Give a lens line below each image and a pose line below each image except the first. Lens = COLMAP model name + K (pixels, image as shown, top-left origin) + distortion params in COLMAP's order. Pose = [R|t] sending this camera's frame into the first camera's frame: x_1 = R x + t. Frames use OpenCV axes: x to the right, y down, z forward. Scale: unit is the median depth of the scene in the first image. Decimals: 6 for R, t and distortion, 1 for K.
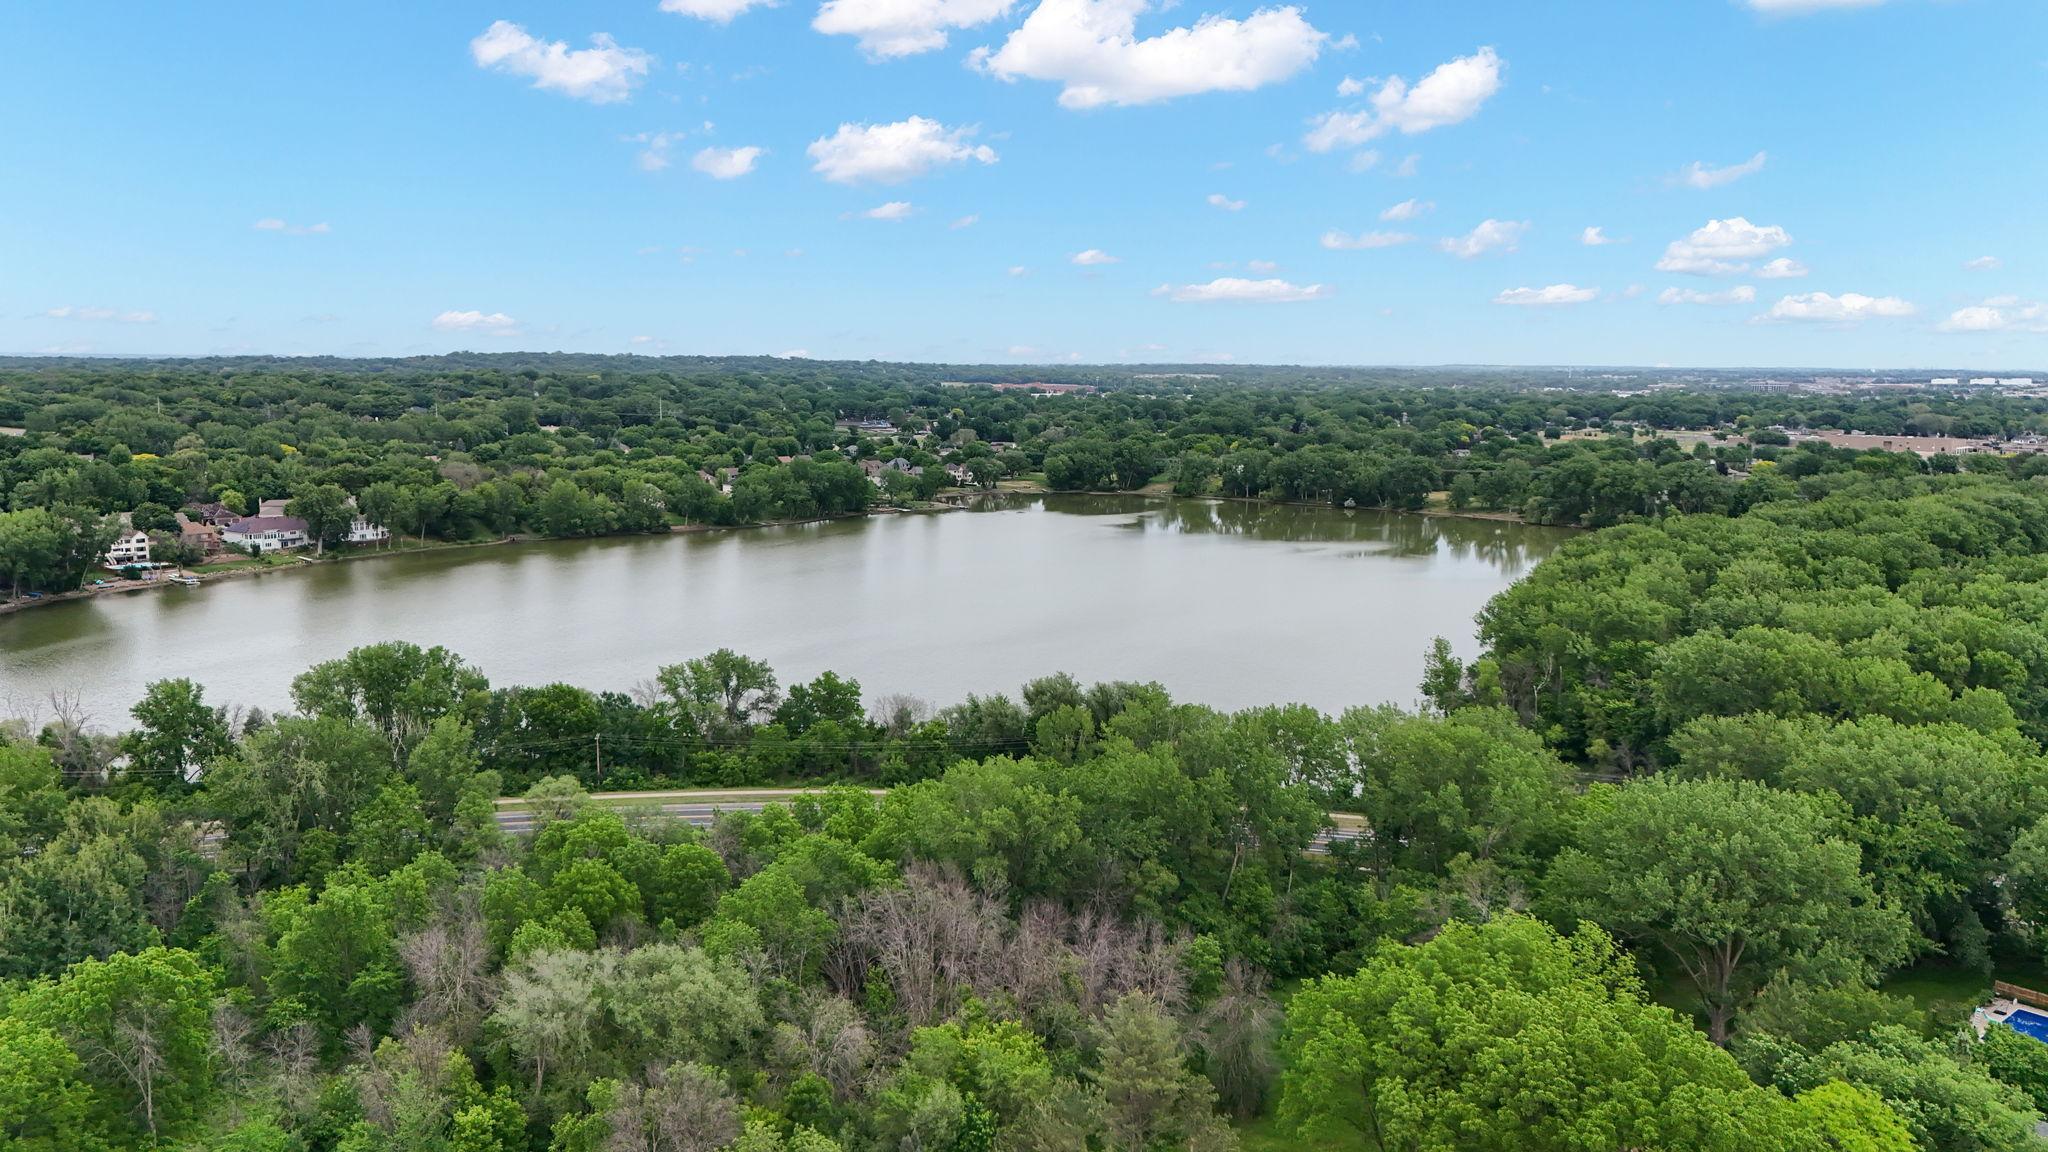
lens RADIAL K [[1504.8, 0, 1022.7], [0, 1504.8, 572.4], [0, 0, 1]] dist [0.075947, -0.069743]
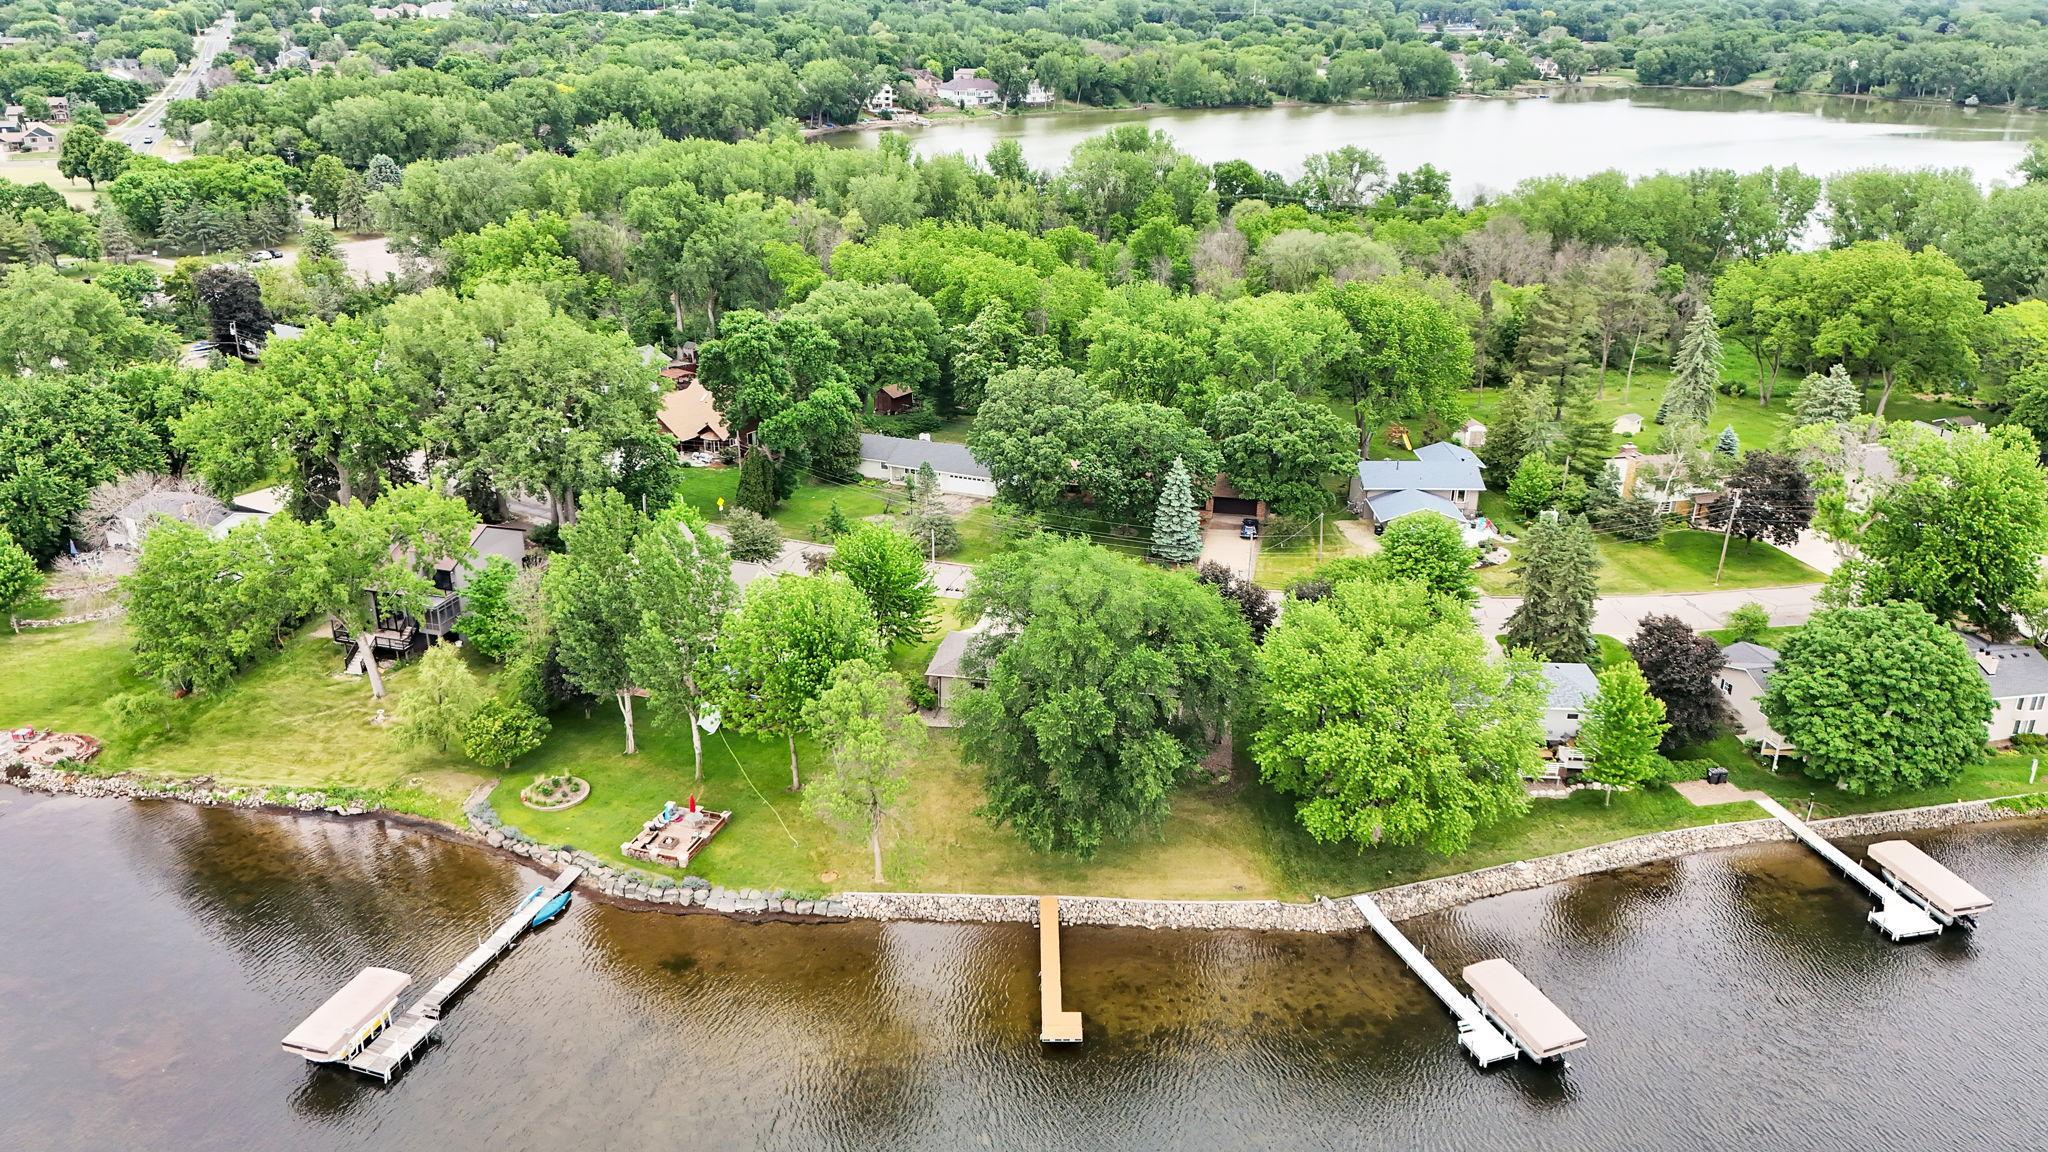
lens RADIAL K [[1508.2, 0, 1021.9], [0, 1508.2, 565.9], [0, 0, 1]] dist [0.071168, -0.065177]
pose [[0.936794, 0.127436, -0.325848, 0.009054], [-0.049270, 0.970078, 0.237741, 0.047461], [0.346394, -0.206659, 0.915042, -0.196058]]
